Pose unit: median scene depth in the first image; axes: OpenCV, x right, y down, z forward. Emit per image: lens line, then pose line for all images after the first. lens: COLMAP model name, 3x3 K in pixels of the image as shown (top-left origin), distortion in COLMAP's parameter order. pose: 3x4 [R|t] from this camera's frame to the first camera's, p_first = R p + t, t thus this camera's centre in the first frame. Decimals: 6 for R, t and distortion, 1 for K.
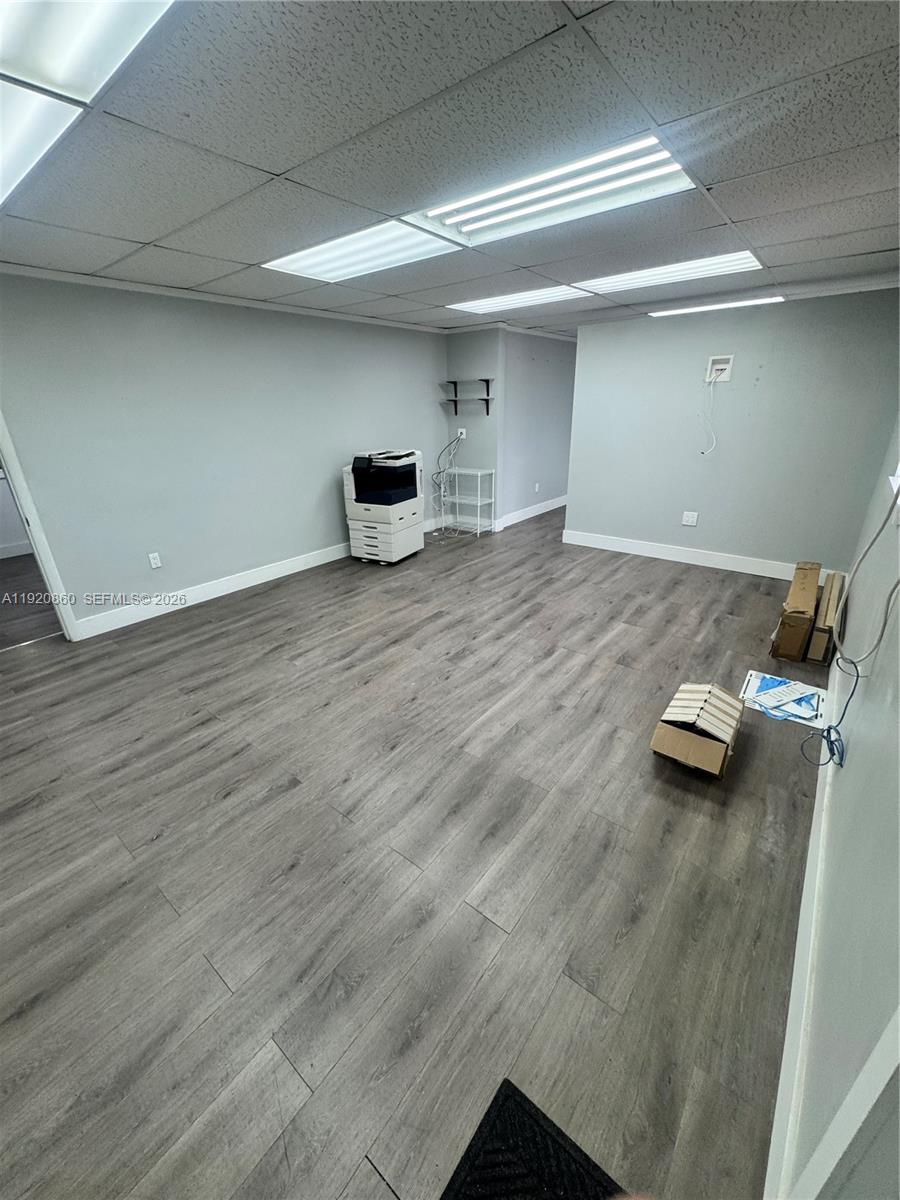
lens RADIAL K [[480.0, 0, 453.3], [0, 480.0, 608.3], [0, 0, 1]] dist [-0.004628, 0.001040]
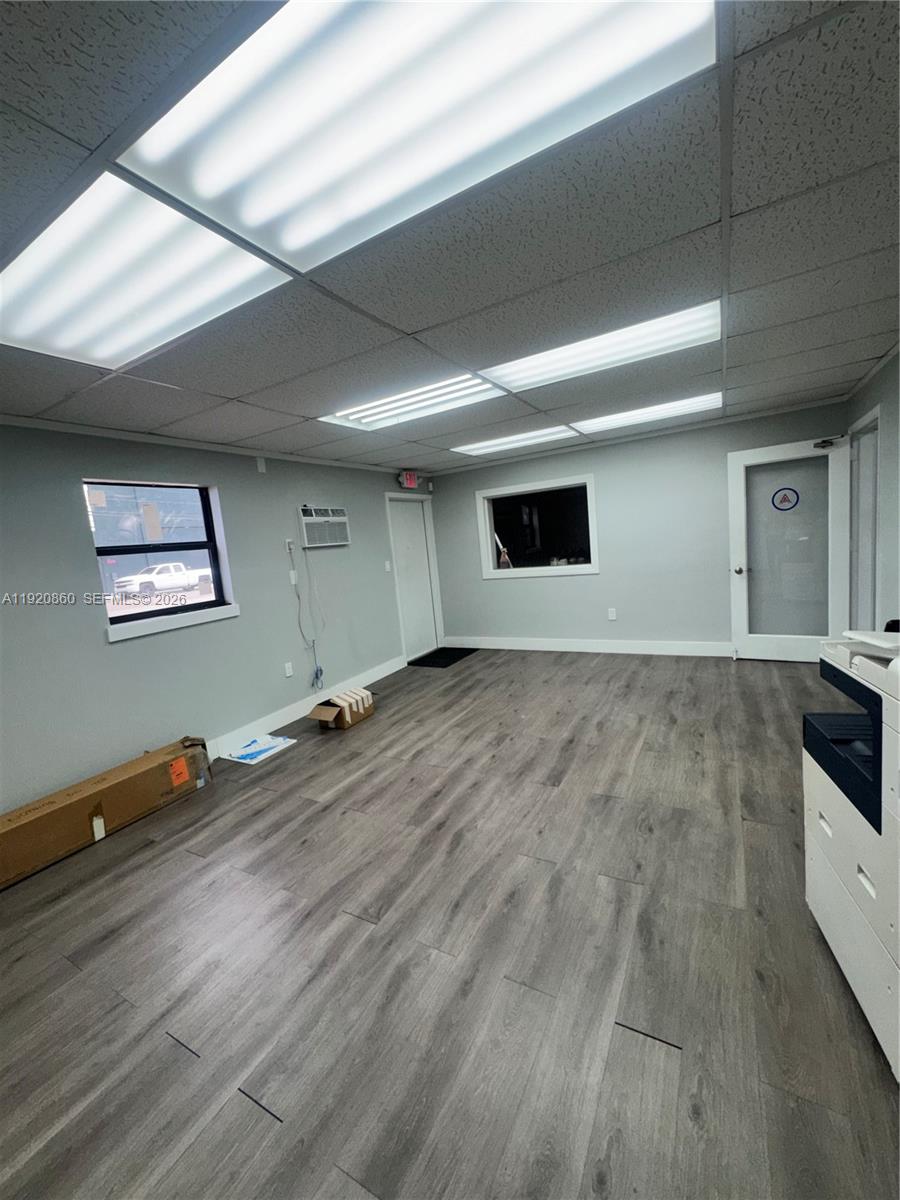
lens RADIAL K [[480.0, 0, 450.1], [0, 480.0, 597.0], [0, 0, 1]] dist [-0.004628, 0.001040]
pose [[-0.981688, 0.133516, -0.135879, 0.201664], [0.049243, 0.866896, 0.496051, -0.641410], [0.184024, 0.480276, -0.857596, 1.549309]]
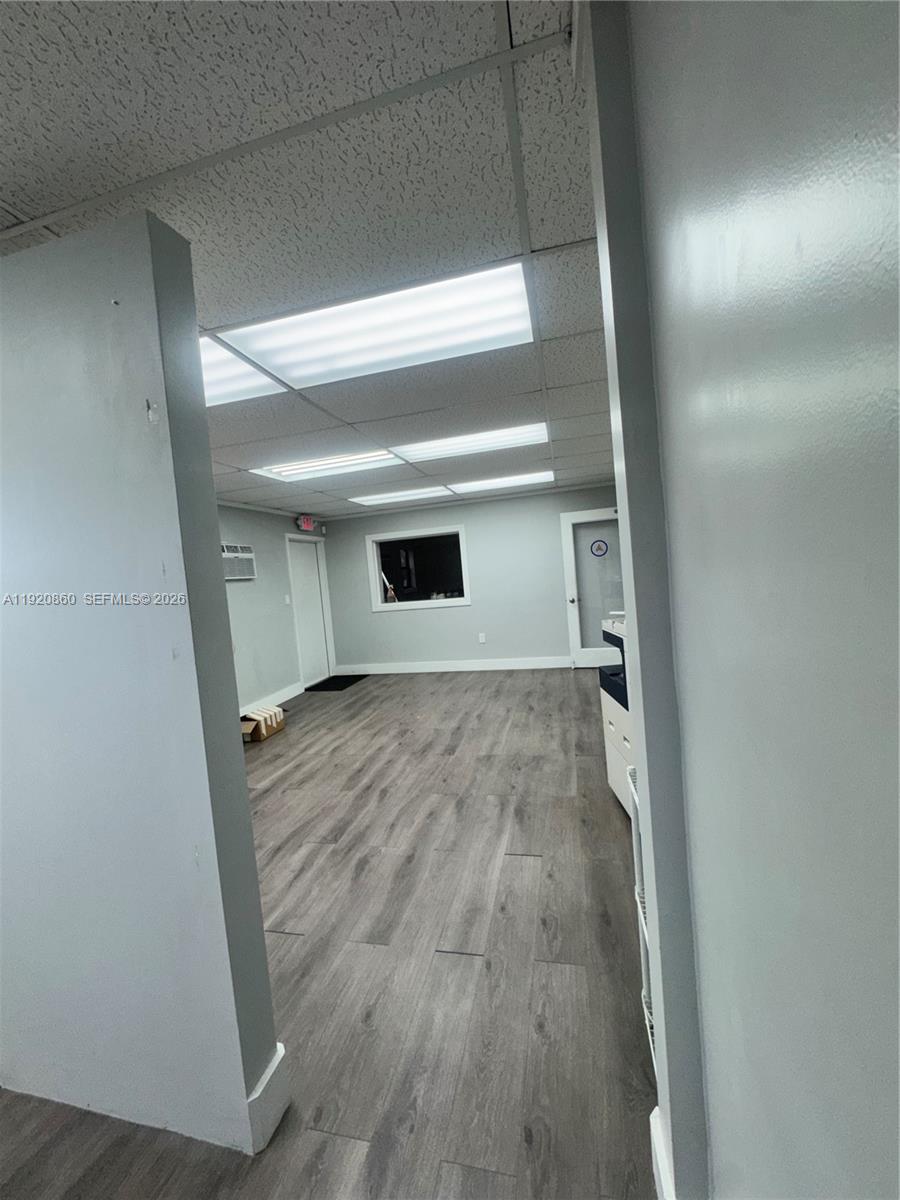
lens RADIAL K [[480.0, 0, 448.7], [0, 480.0, 593.2], [0, 0, 1]] dist [-0.004628, 0.001040]
pose [[-0.905421, 0.117260, -0.408000, 0.350819], [-0.063057, 0.913284, 0.402413, -0.710914], [0.419807, 0.390080, -0.819512, 1.763072]]
